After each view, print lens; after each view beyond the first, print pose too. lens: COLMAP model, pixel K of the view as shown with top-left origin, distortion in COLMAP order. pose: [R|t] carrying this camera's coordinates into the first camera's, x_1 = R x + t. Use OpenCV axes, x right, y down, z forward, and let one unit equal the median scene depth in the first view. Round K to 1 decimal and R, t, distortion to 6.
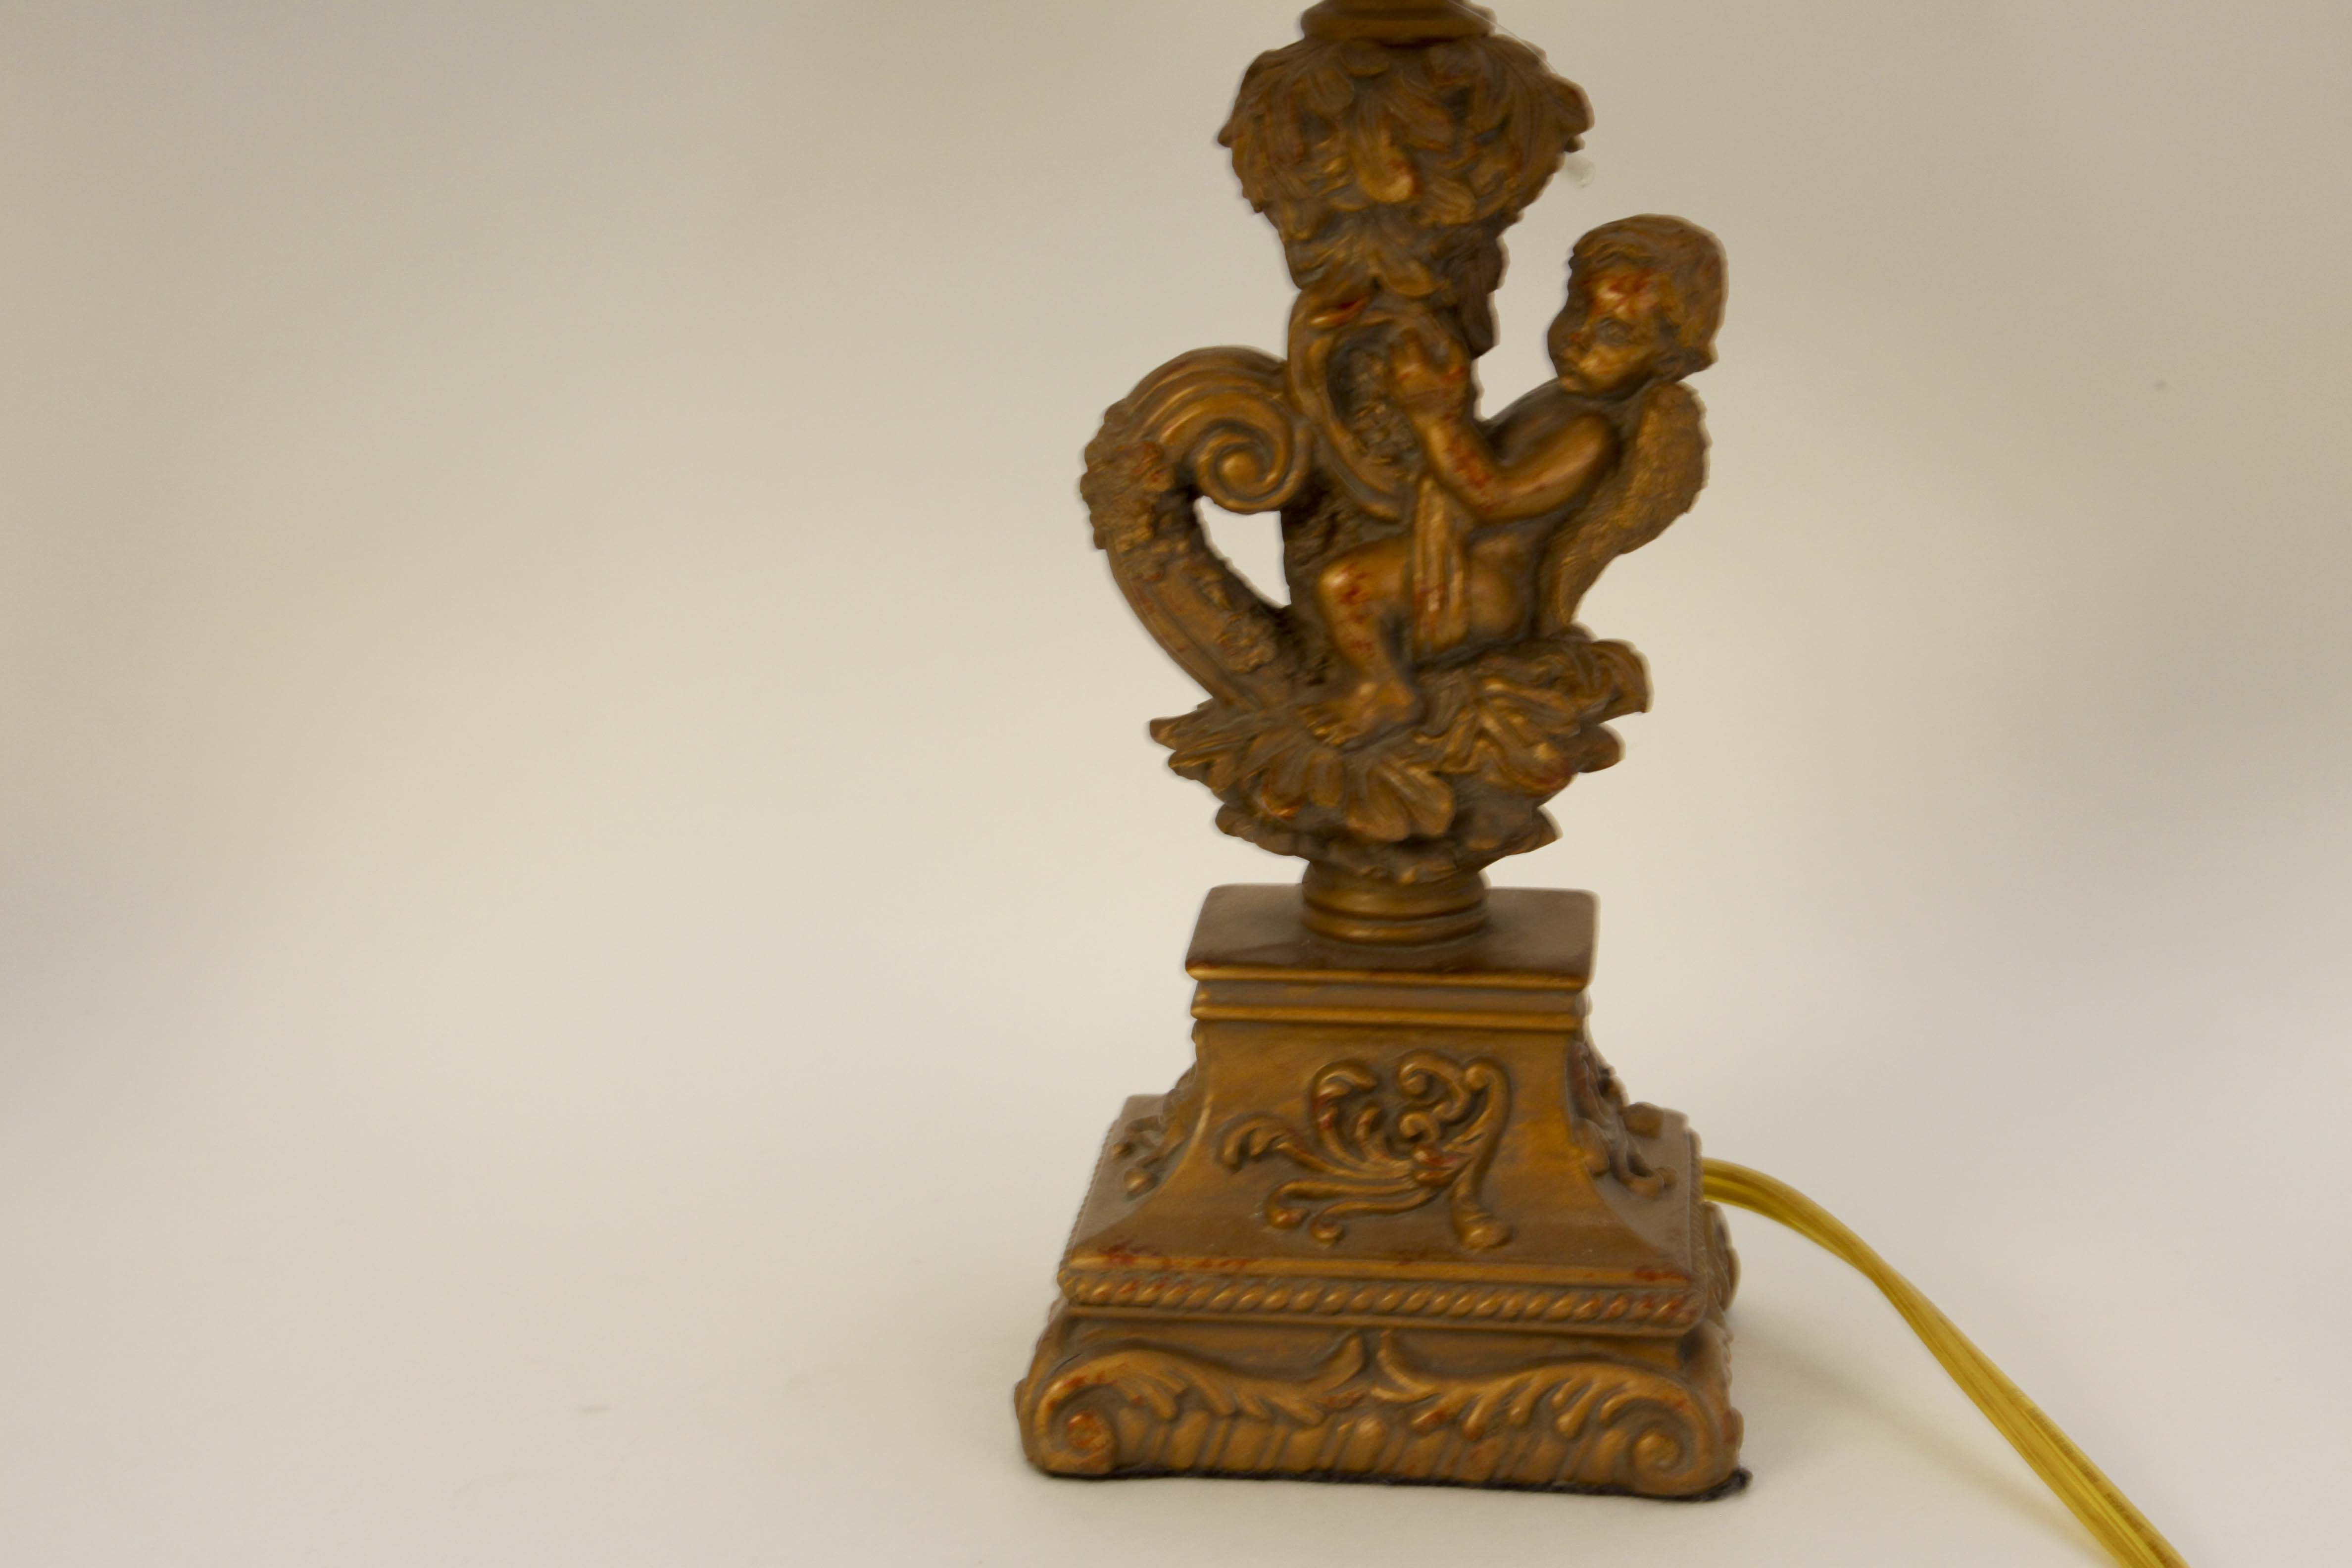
lens RADIAL K [[5214.2, 0, 1170.7], [0, 5214.2, 774.0], [0, 0, 1]] dist [0.163211, 0.000000]
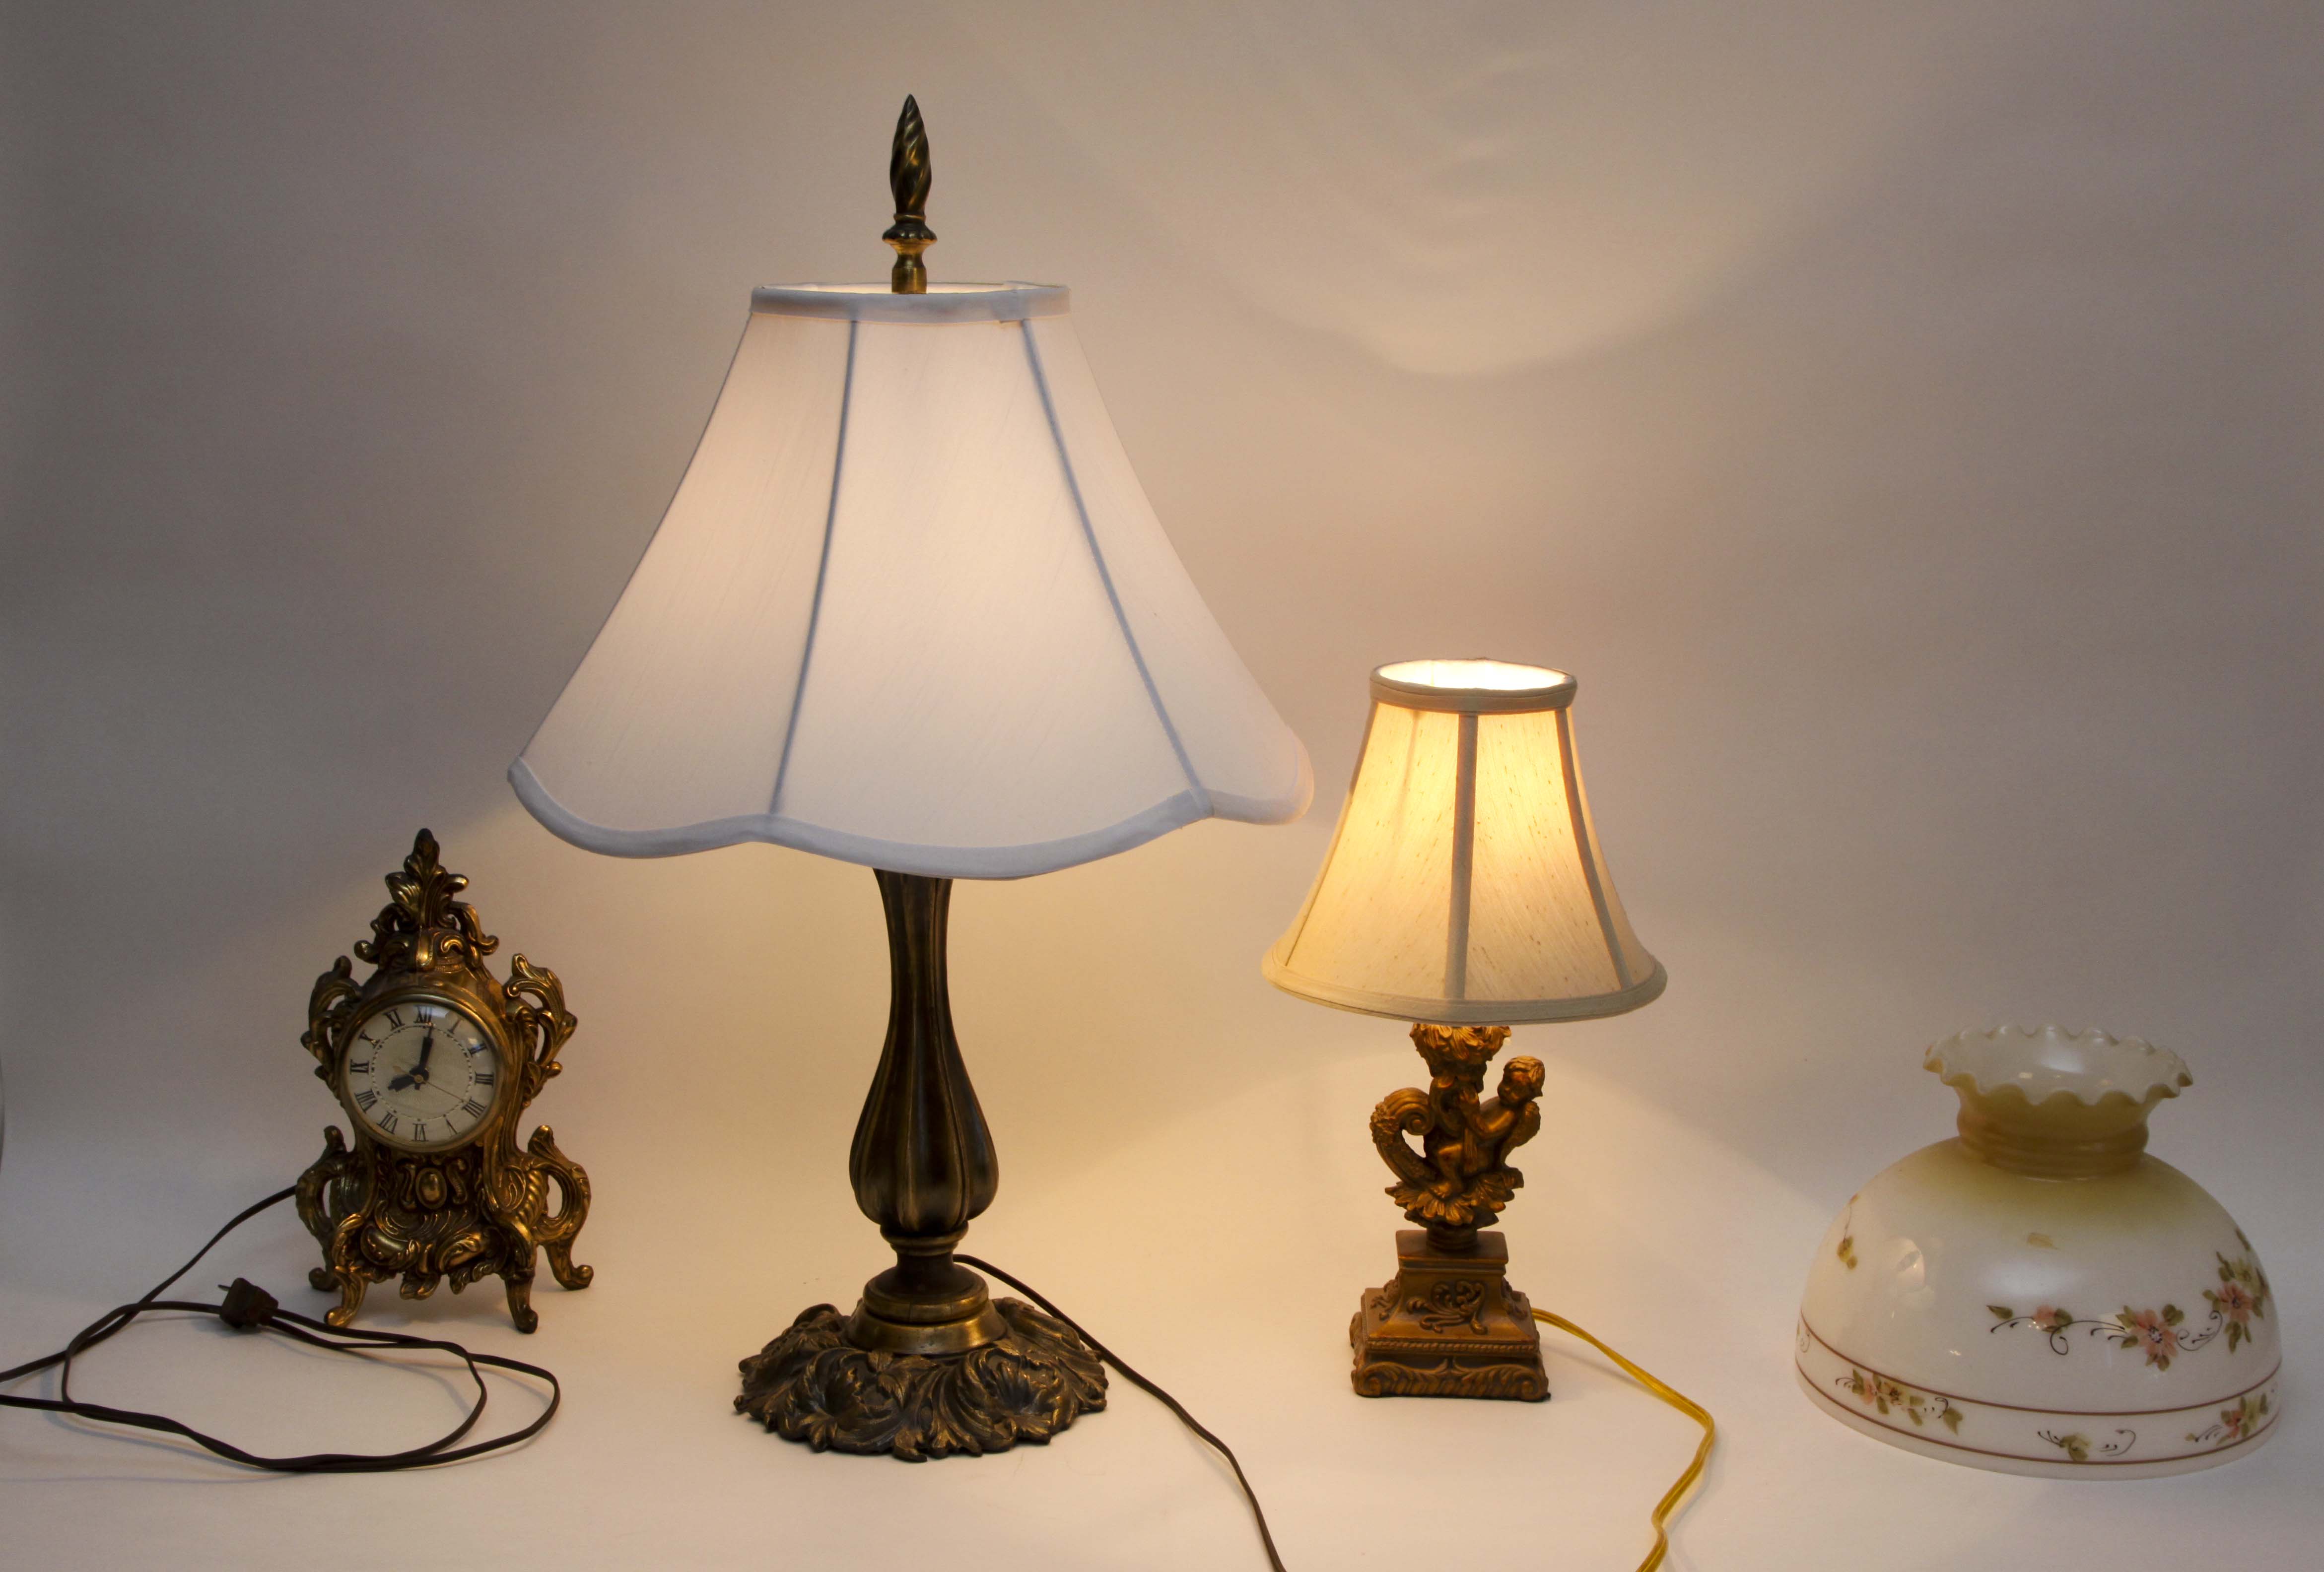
lens RADIAL K [[3641.2, 0, 1148.6], [0, 3641.2, 800.5], [0, 0, 1]] dist [-0.009726, 0.000000]
pose [[0.998184, 0.004565, 0.060069, -0.331717], [-0.001540, 0.998733, -0.050301, -0.156405], [-0.060222, 0.050117, 0.996926, -1.578517]]
